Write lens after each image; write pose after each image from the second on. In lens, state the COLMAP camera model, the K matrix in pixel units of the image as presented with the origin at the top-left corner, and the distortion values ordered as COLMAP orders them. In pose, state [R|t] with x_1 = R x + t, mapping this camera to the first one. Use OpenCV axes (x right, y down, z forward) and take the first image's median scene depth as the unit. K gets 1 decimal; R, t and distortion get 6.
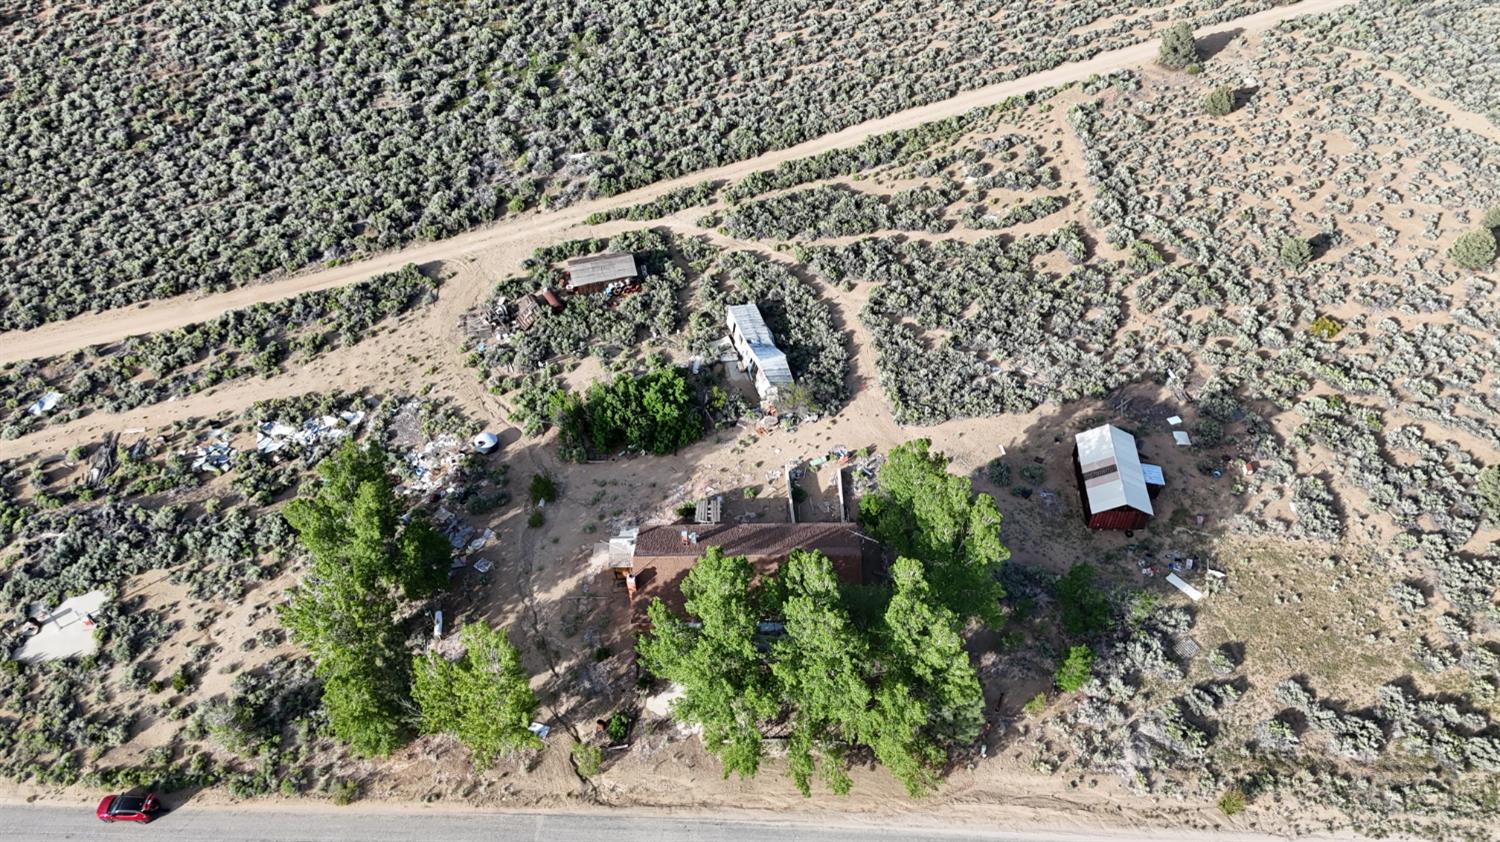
lens RADIAL K [[1077.3, 0, 750.0], [0, 1077.3, 421.0], [0, 0, 1]] dist [0.095559, -0.080886]
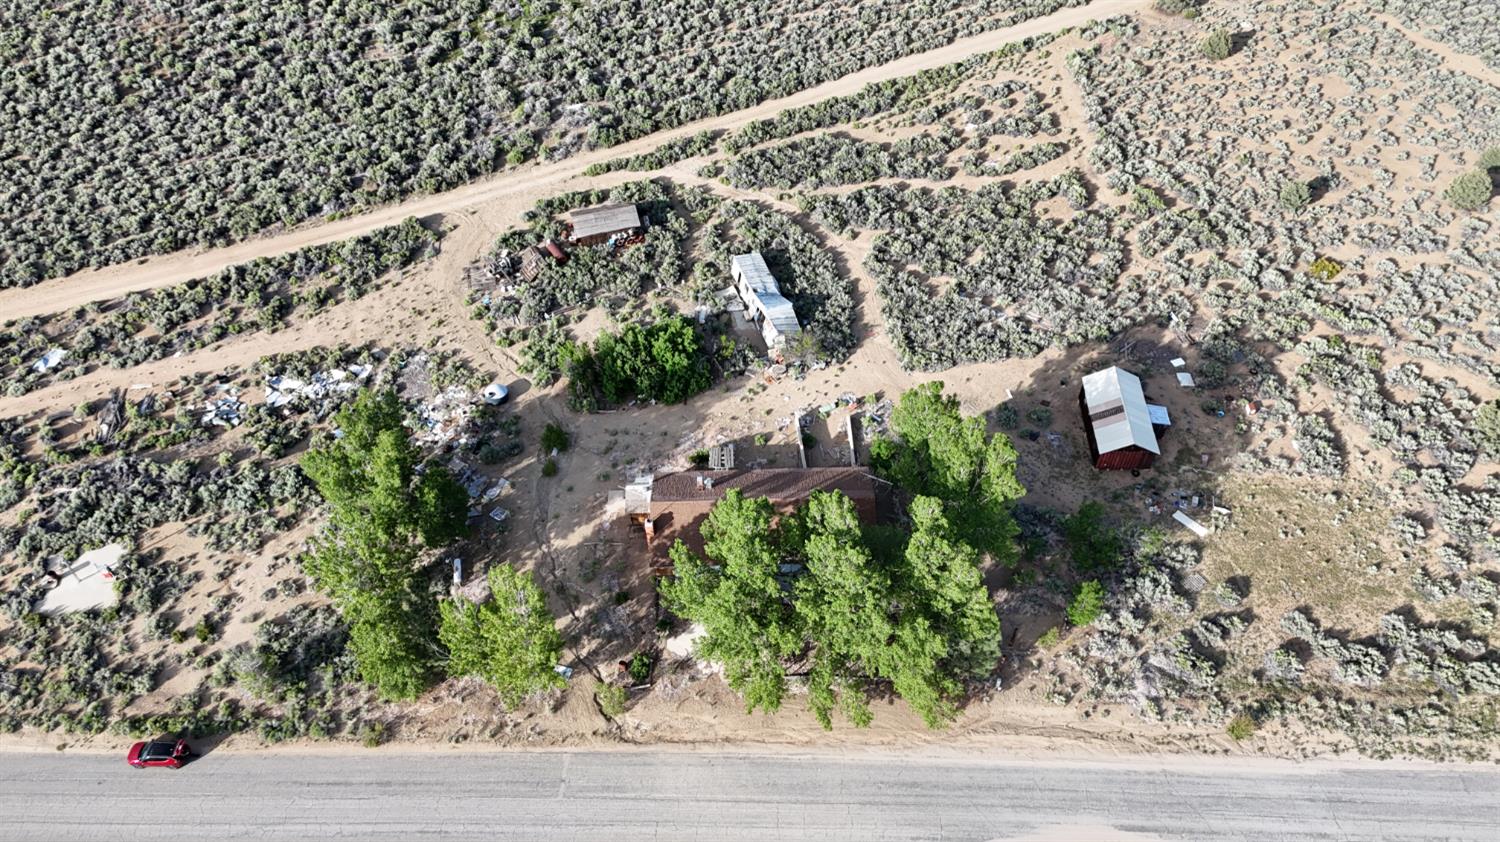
lens RADIAL K [[1077.3, 0, 750.0], [0, 1077.3, 421.0], [0, 0, 1]] dist [0.095559, -0.080886]
pose [[0.999780, -0.013919, 0.015708, -0.023572], [0.013354, 0.999281, 0.035496, 0.012090], [-0.016191, -0.035278, 0.999246, -0.006714]]
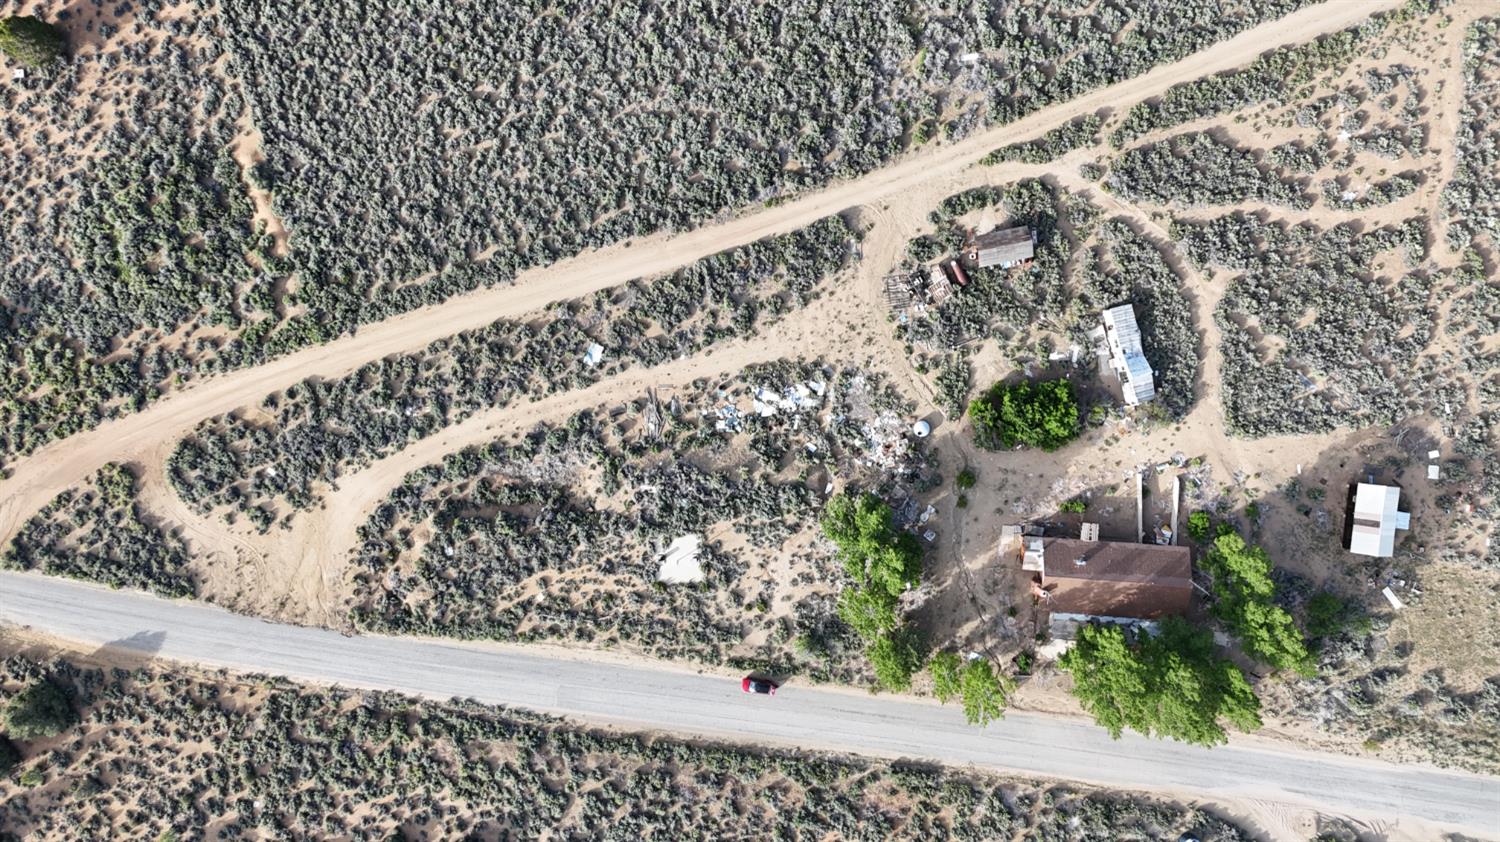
lens RADIAL K [[1077.3, 0, 750.0], [0, 1077.3, 421.0], [0, 0, 1]] dist [0.095559, -0.080886]
pose [[0.997482, 0.070867, 0.002829, -0.446875], [-0.054734, 0.743806, 0.666151, -0.860106], [0.045104, -0.664629, 0.745811, -0.037079]]
